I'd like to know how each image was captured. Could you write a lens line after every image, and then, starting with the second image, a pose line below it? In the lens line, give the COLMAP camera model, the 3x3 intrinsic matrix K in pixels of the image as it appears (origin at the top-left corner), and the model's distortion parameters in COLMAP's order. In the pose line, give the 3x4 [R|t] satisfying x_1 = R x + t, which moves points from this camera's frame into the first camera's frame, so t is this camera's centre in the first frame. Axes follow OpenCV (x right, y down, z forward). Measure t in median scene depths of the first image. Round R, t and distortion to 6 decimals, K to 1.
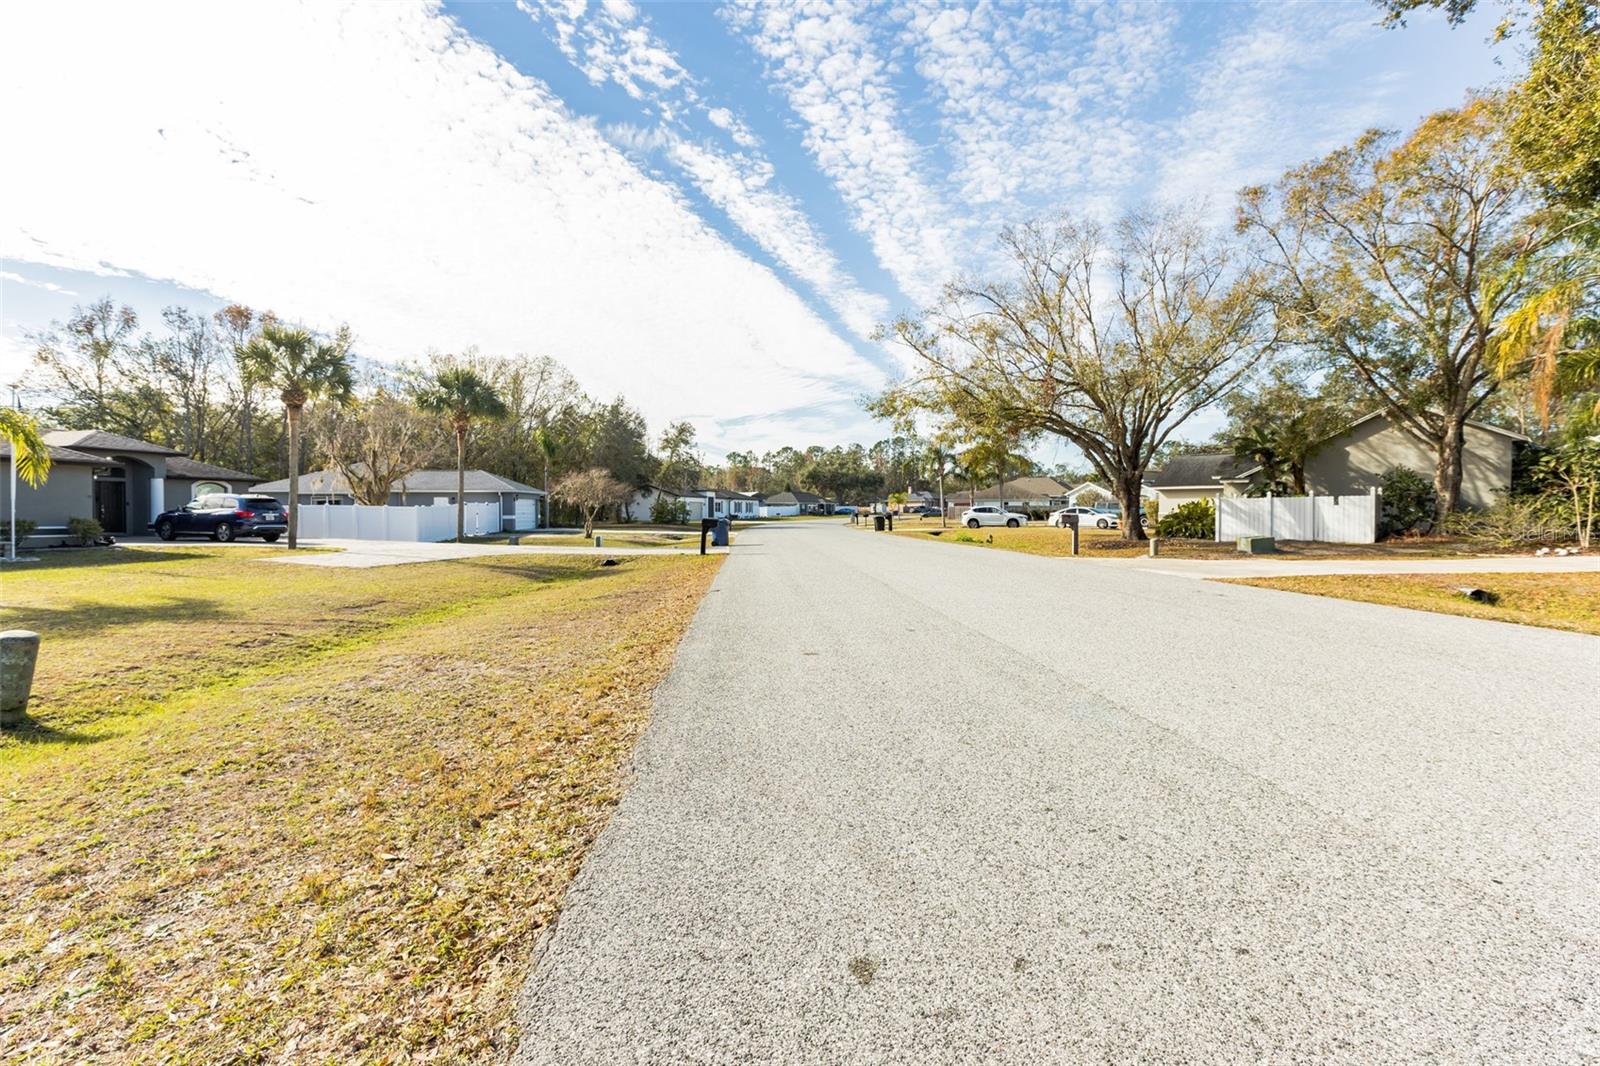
lens RADIAL K [[725.3, 0, 785.3], [0, 725.3, 564.3], [0, 0, 1]] dist [0.001222, -0.001561]
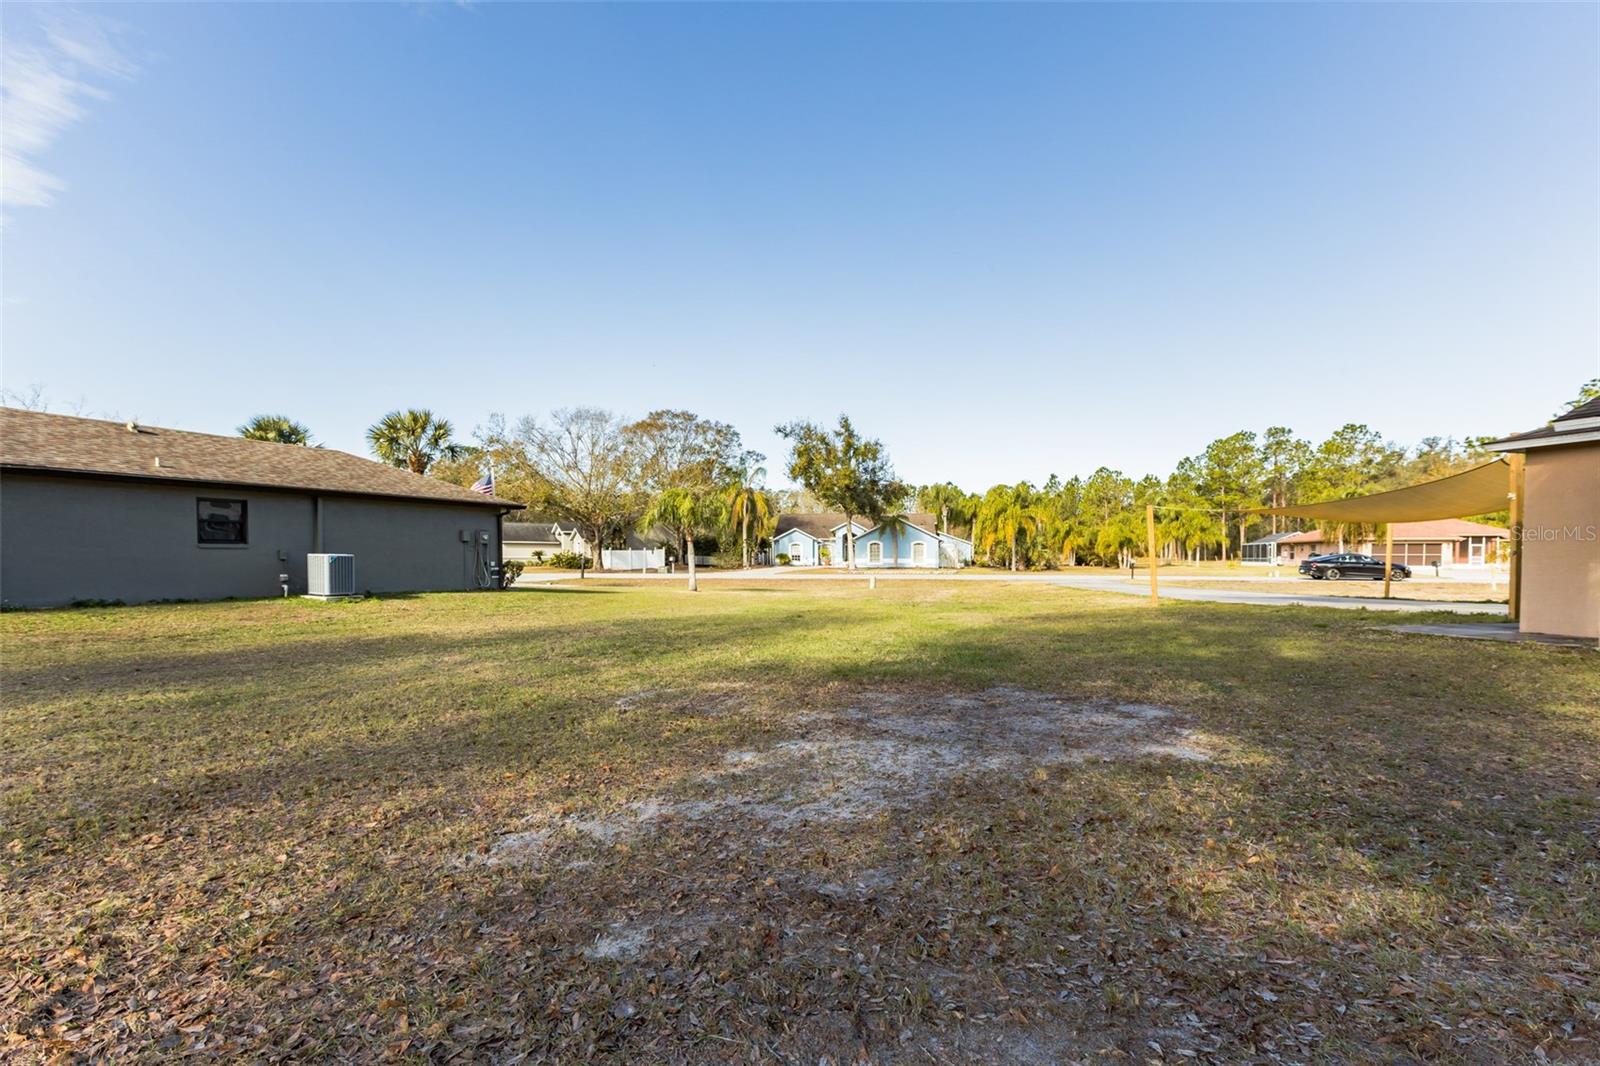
lens RADIAL K [[725.3, 0, 788.5], [0, 725.3, 561.7], [0, 0, 1]] dist [0.001222, -0.001561]
pose [[0.174598, -0.004379, 0.984630, -1.276544], [0.066533, 0.997757, -0.007361, -0.006456], [-0.982389, 0.066795, 0.174498, 0.117172]]
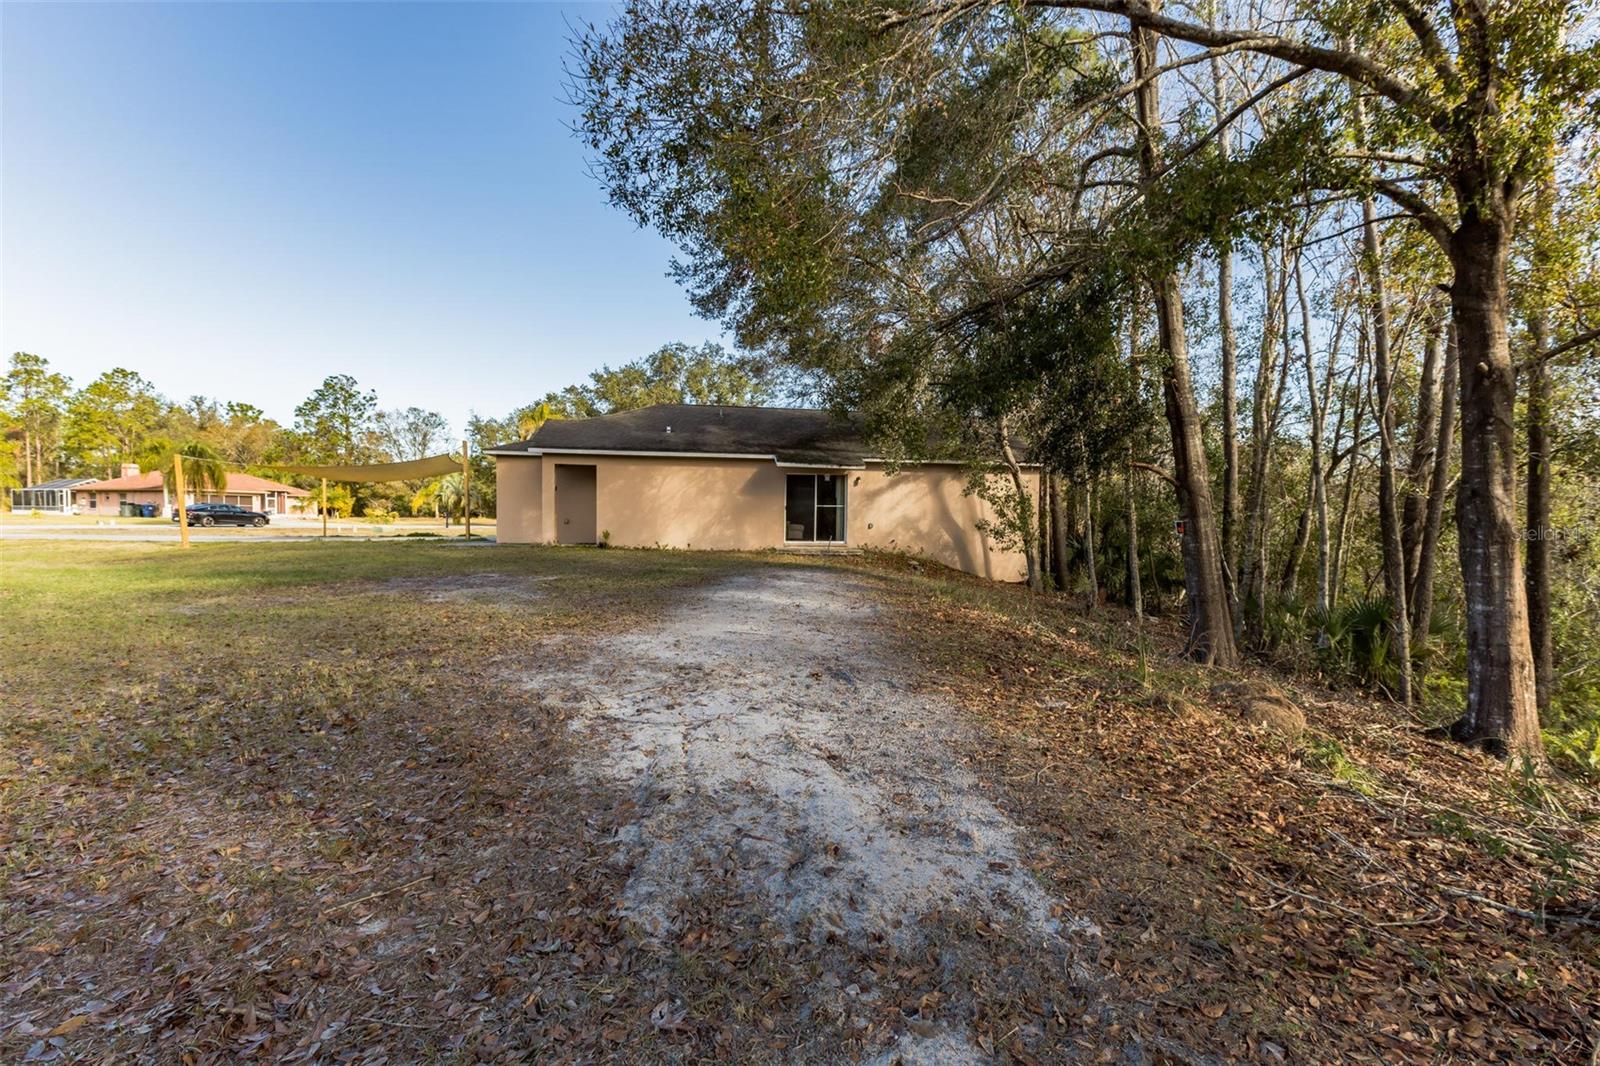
lens RADIAL K [[725.3, 0, 802.0], [0, 725.3, 550.4], [0, 0, 1]] dist [0.001222, -0.001561]
pose [[-0.957205, -0.025305, 0.288301, -1.369304], [0.006474, 0.994049, 0.108743, -0.018787], [-0.289337, 0.105956, -0.951345, 0.383459]]
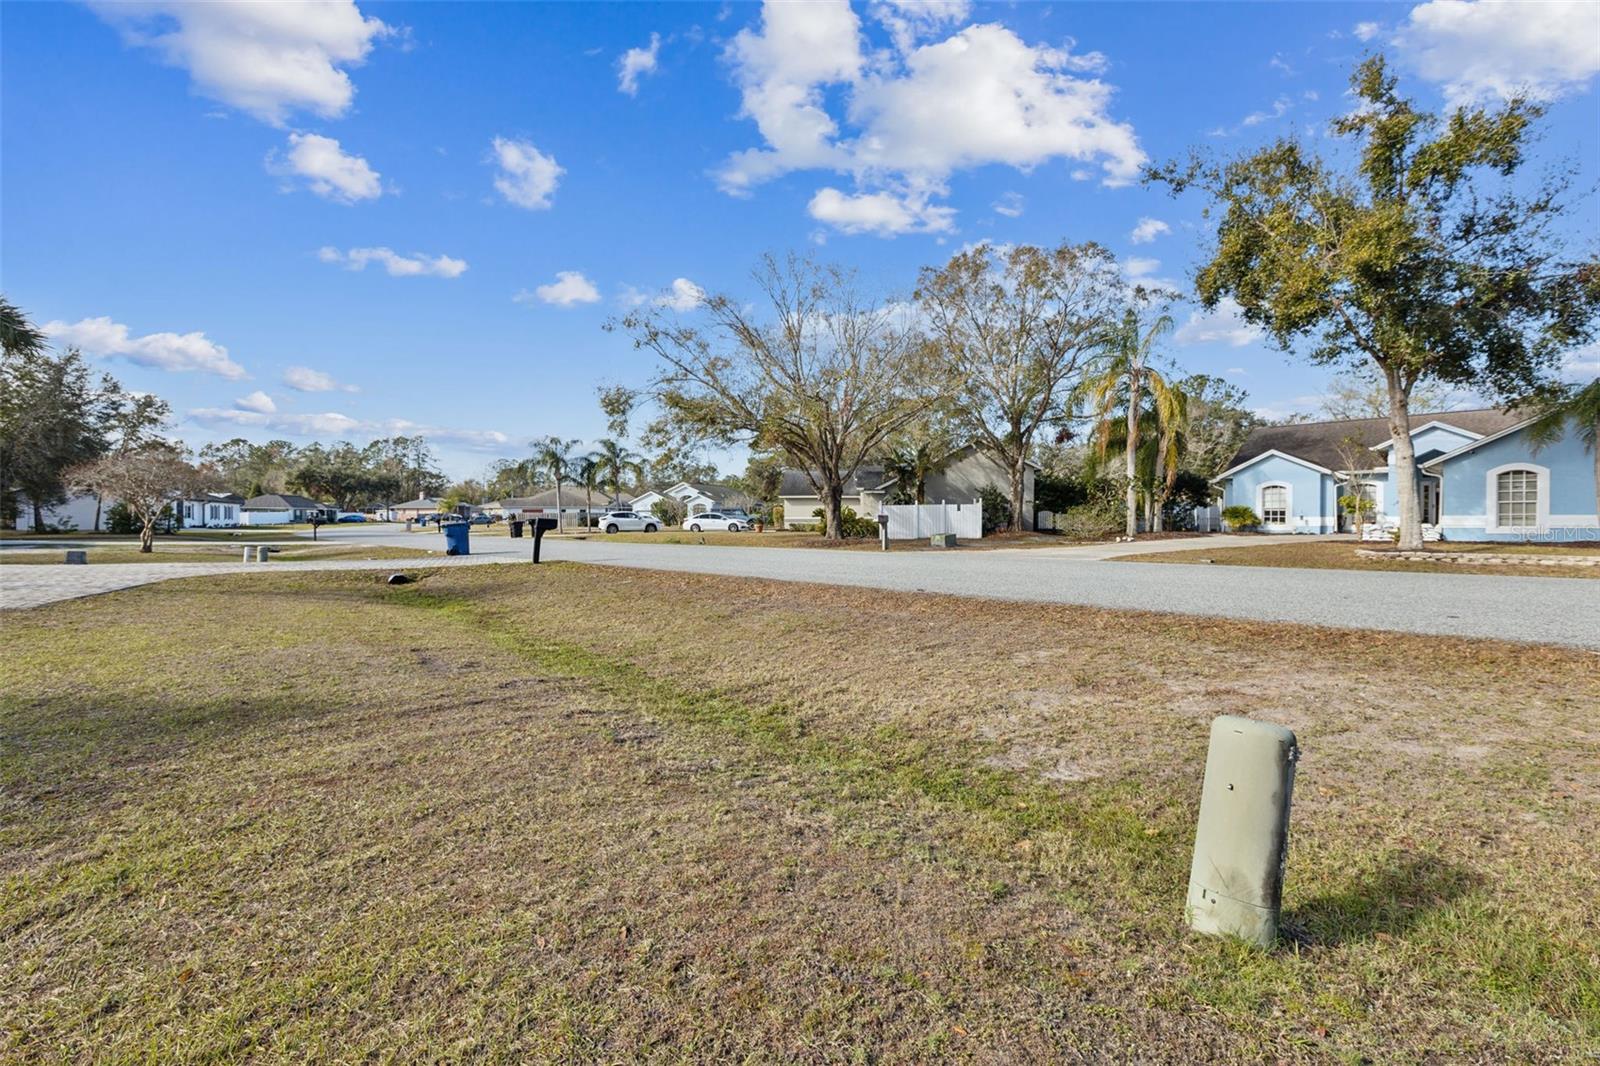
lens RADIAL K [[711.1, 0, 786.3], [0, 711.1, 530.1], [0, 0, 1]] dist [0.004592, -0.002916]
pose [[0.766843, -0.007931, 0.641786, -0.286759], [0.045934, 0.998038, -0.042551, -0.002692], [-0.640189, 0.062110, 0.765703, 0.156811]]
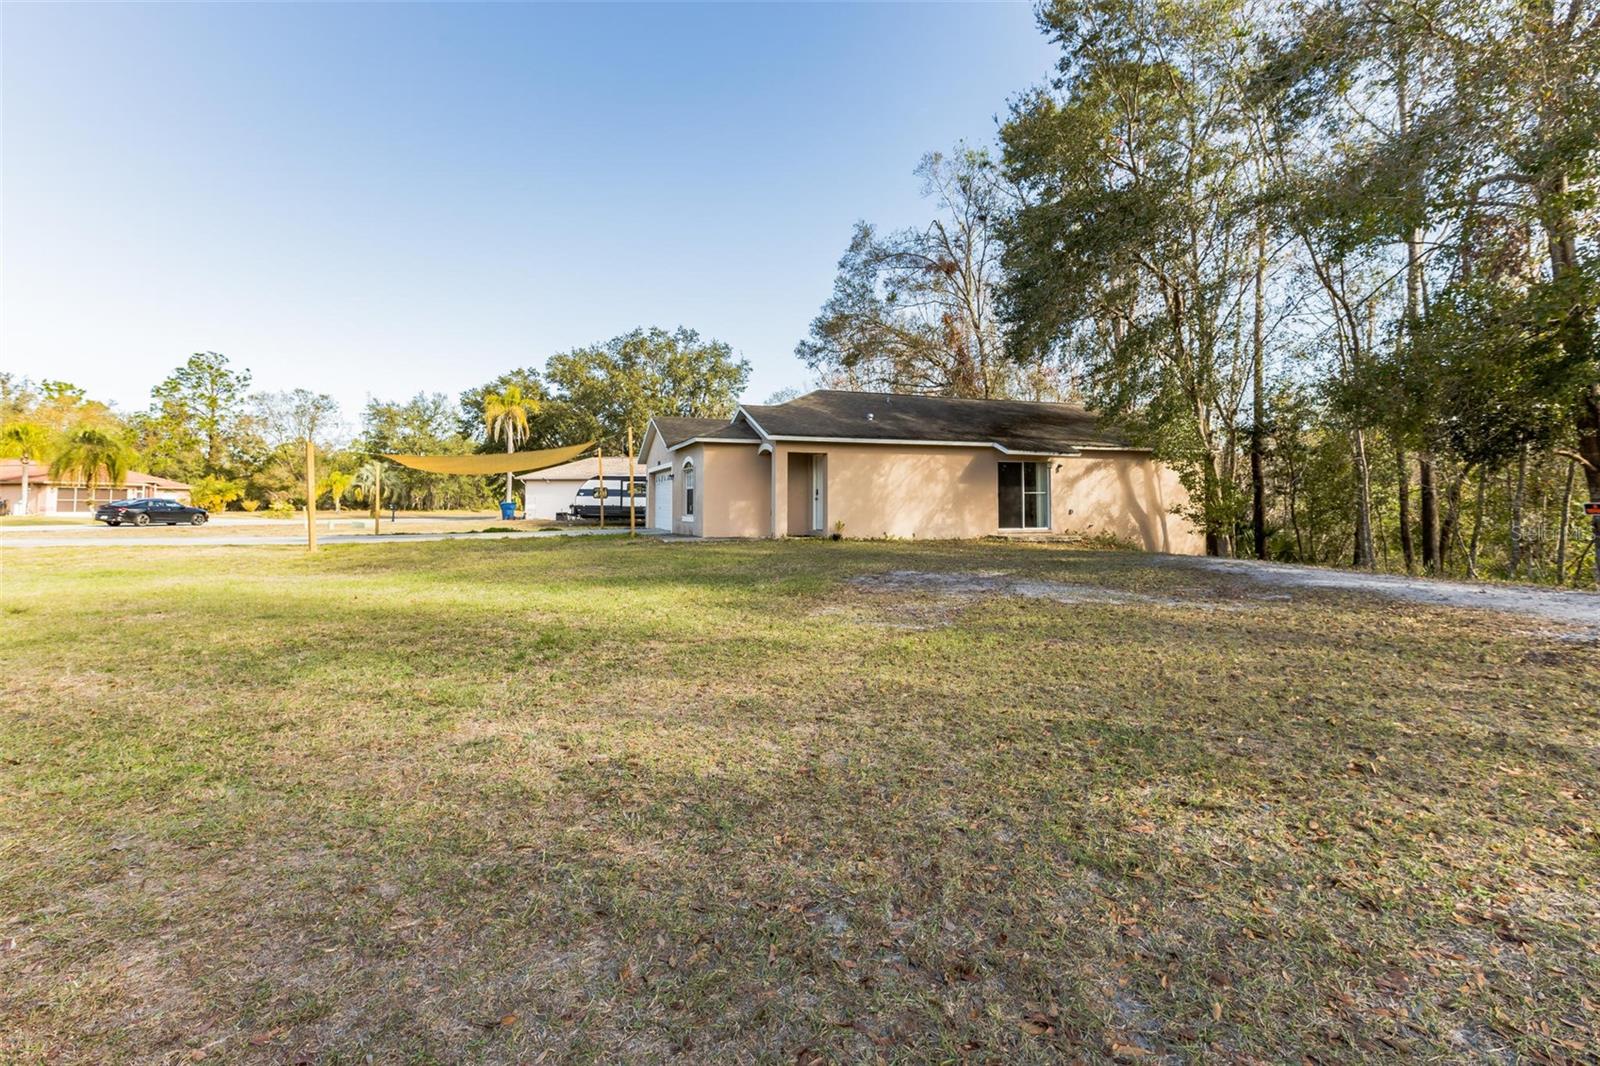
lens RADIAL K [[725.3, 0, 780.5], [0, 725.3, 463.7], [0, 0, 1]] dist [0.001222, -0.001561]
pose [[-0.993327, 0.009328, 0.114958, -1.074482], [0.010757, 0.999872, 0.011814, -0.023469], [-0.114833, 0.012971, -0.993300, 0.427254]]
